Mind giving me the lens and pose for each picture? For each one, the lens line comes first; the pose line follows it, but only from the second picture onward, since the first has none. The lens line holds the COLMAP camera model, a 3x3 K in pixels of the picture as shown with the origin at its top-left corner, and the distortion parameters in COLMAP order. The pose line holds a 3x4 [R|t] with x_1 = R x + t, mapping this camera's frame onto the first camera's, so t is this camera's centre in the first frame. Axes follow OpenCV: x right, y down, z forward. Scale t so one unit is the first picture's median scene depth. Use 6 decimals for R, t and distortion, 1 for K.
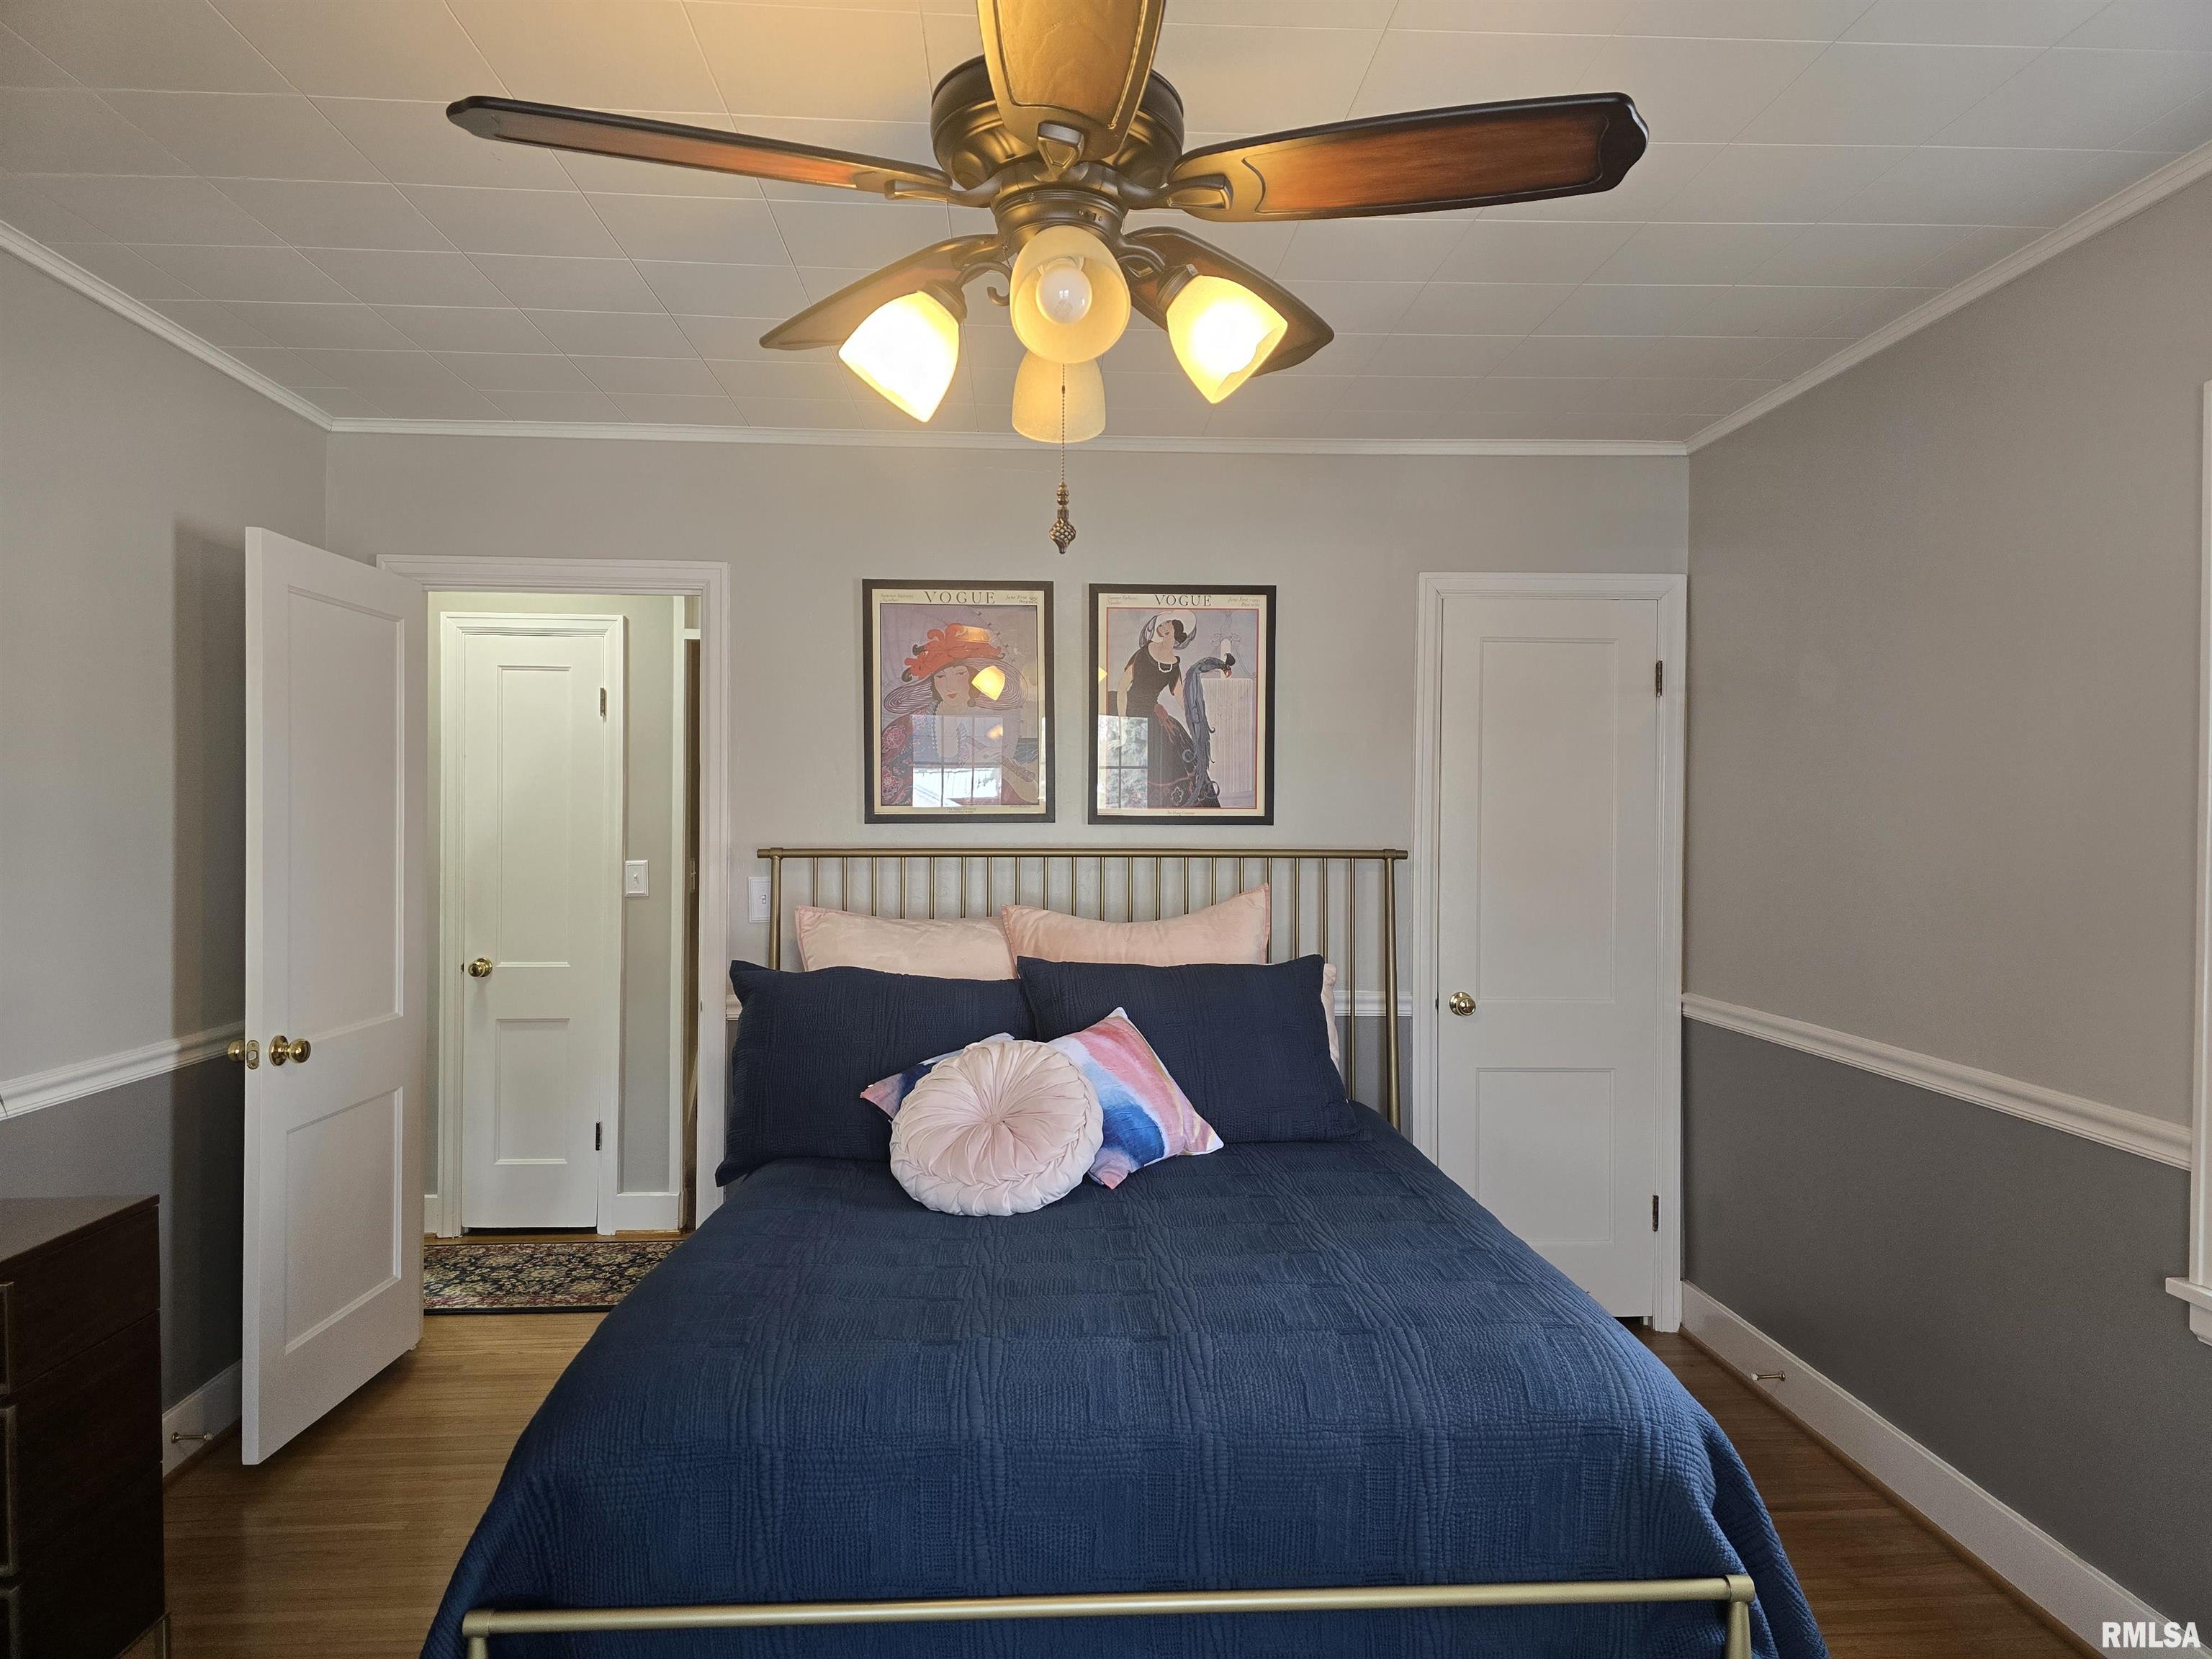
lens RADIAL K [[1483.9, 0, 1110.6], [0, 1483.9, 821.6], [0, 0, 1]] dist [0.076222, -0.077844]
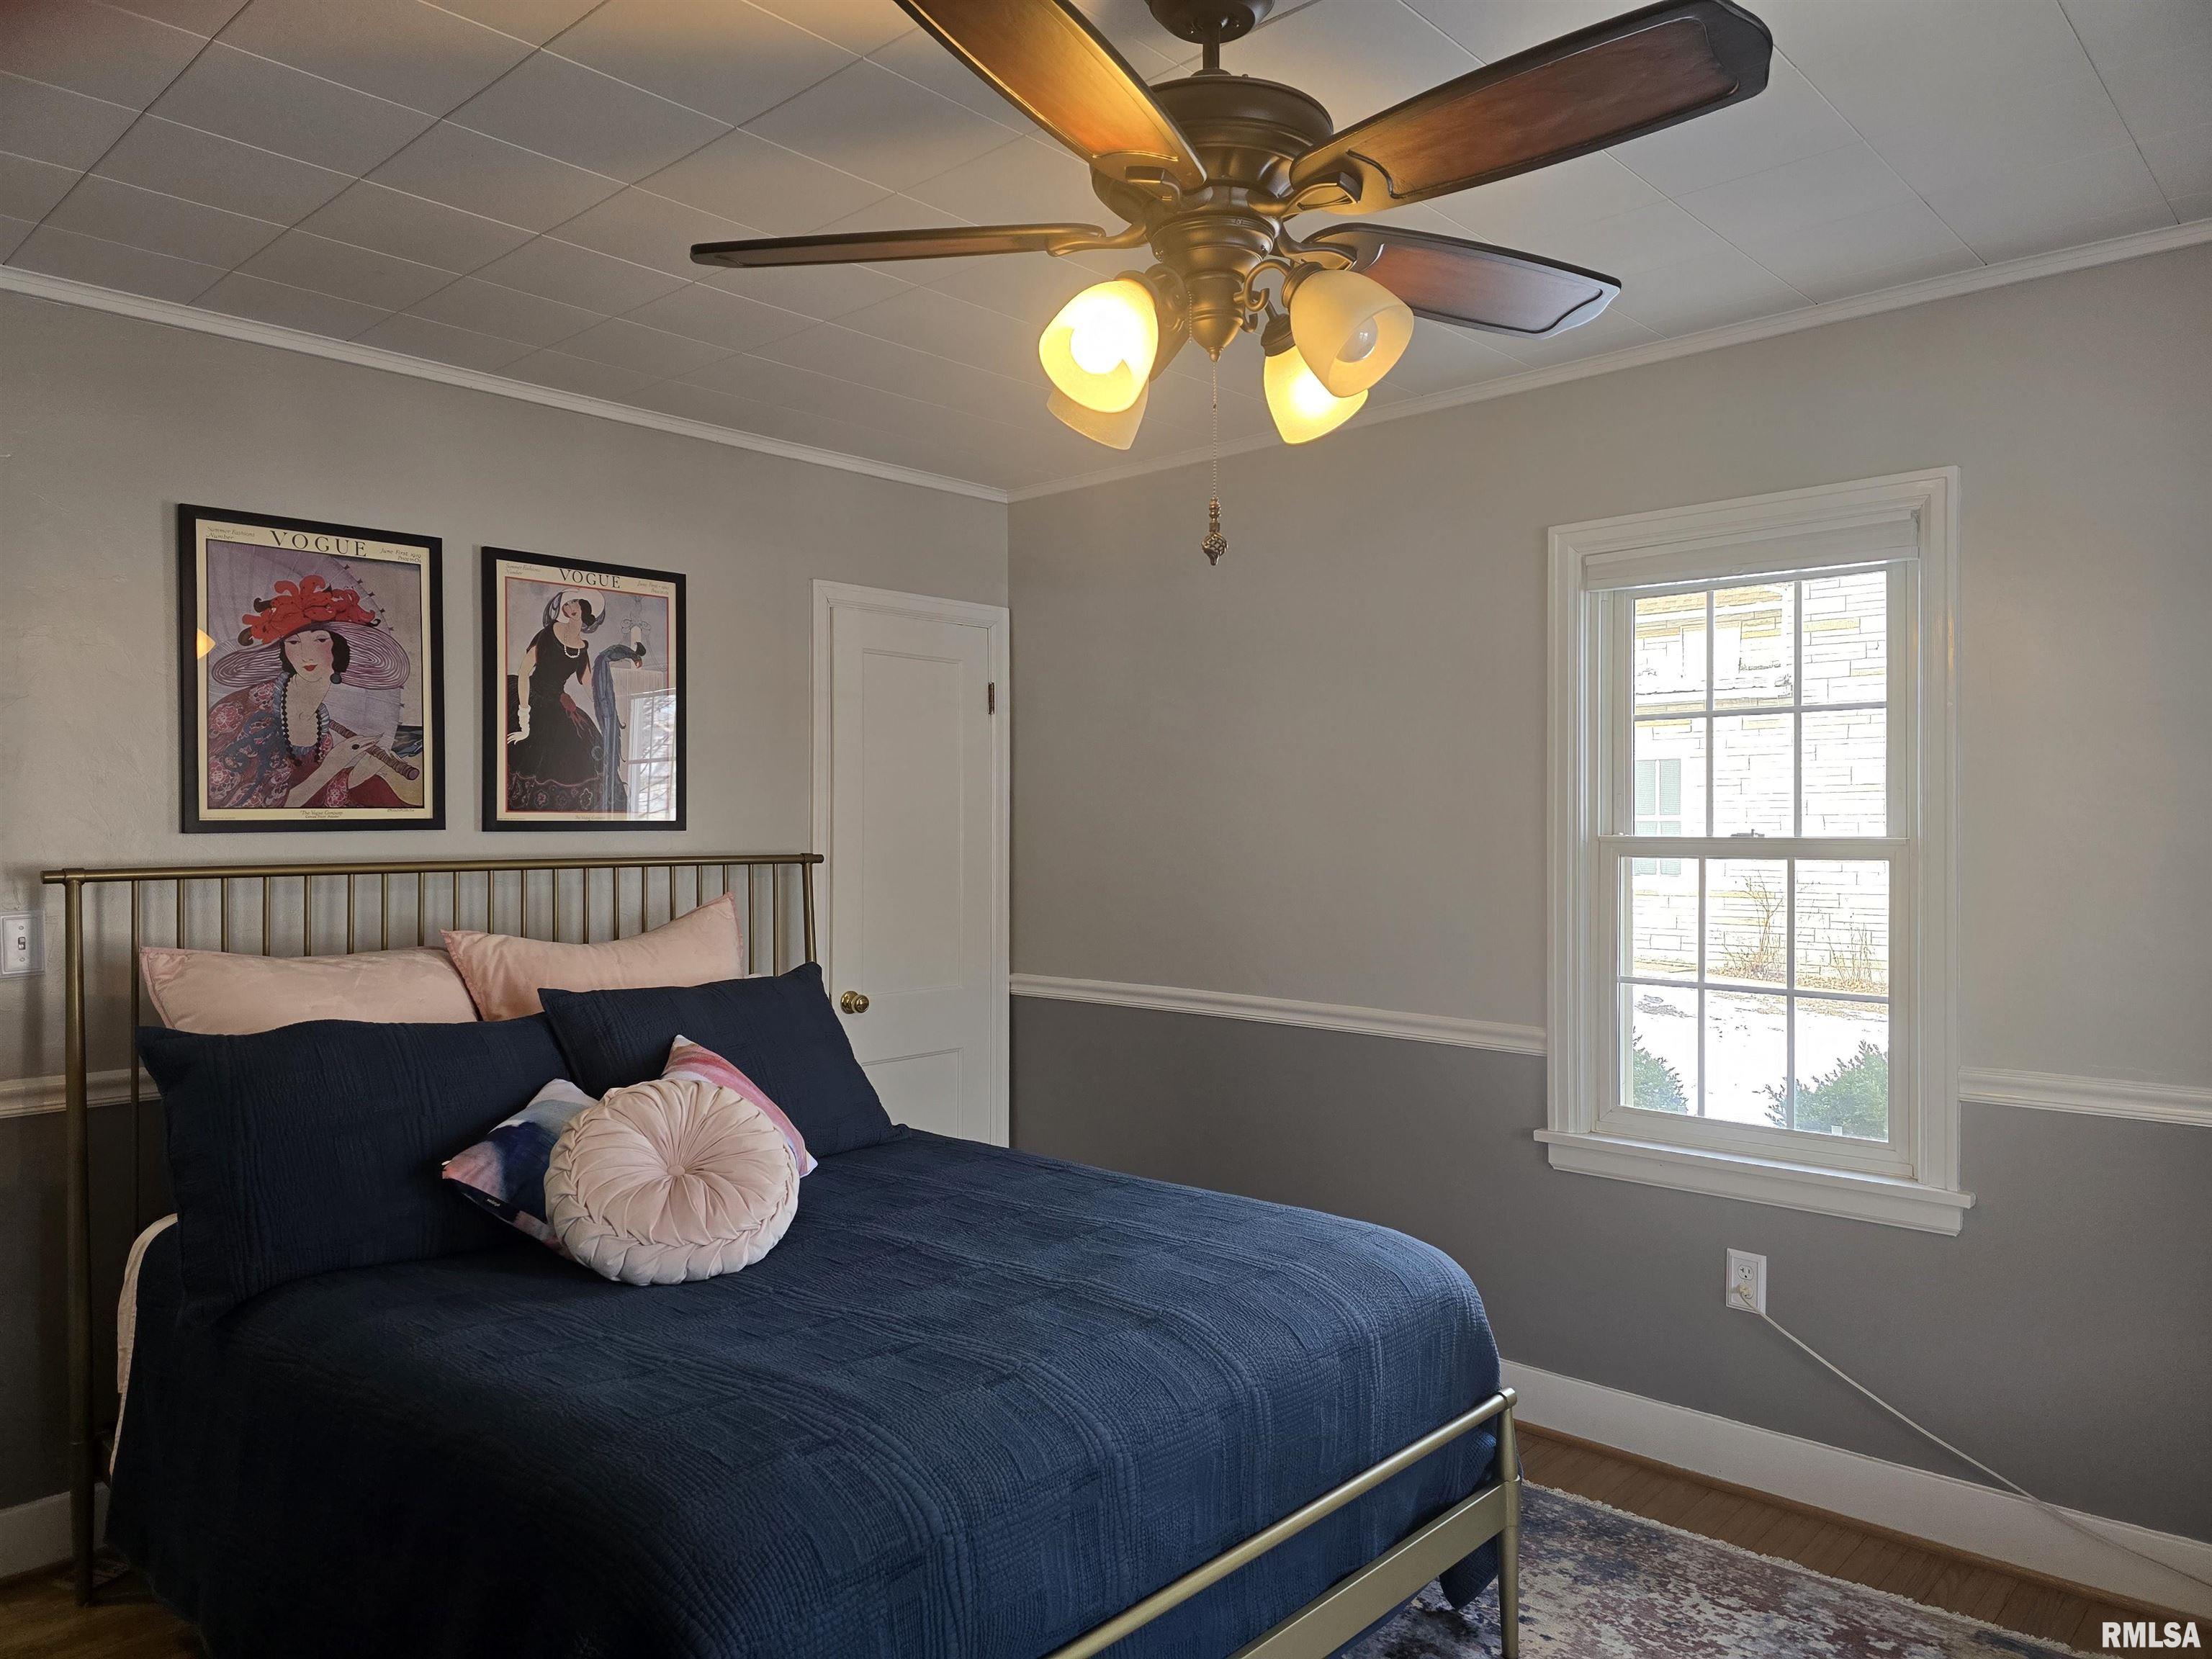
lens RADIAL K [[1505.6, 0, 1115.8], [0, 1505.6, 792.2], [0, 0, 1]] dist [0.113587, -0.186860]
pose [[0.710926, 0.008310, 0.703218, -0.369489], [0.008398, 0.999759, -0.020305, 0.000347], [-0.703216, 0.020341, 0.710685, 0.132714]]
